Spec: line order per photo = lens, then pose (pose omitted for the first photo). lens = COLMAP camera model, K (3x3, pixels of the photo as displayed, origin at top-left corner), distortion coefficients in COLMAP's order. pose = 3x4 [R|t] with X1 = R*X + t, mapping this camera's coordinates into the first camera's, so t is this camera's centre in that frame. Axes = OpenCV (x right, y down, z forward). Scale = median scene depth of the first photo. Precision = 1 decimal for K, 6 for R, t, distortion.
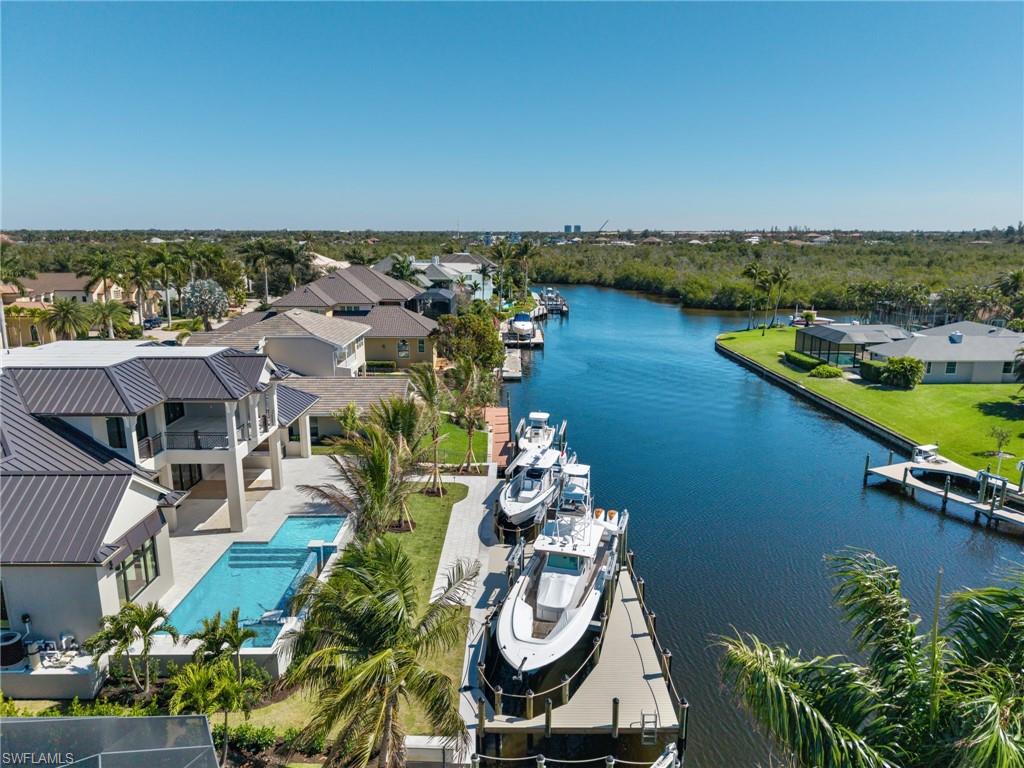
lens RADIAL K [[683.1, 0, 512.0], [0, 683.1, 384.0], [0, 0, 1]] dist [0.041358, -0.047954]
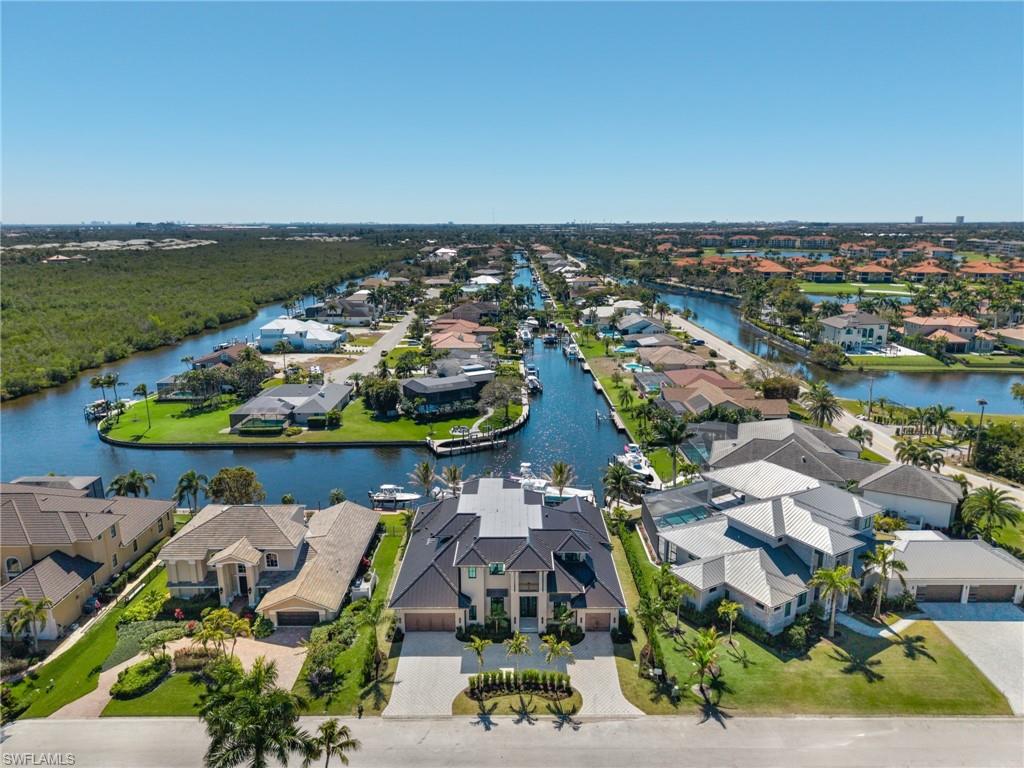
lens RADIAL K [[674.1, 0, 510.9], [0, 674.1, 407.0], [0, 0, 1]] dist [0.020308, -0.004579]
pose [[0.013356, -0.266394, 0.963772, -1.299383], [0.223685, 0.940227, 0.256786, -0.430957], [-0.974570, 0.212152, 0.072146, 0.348816]]
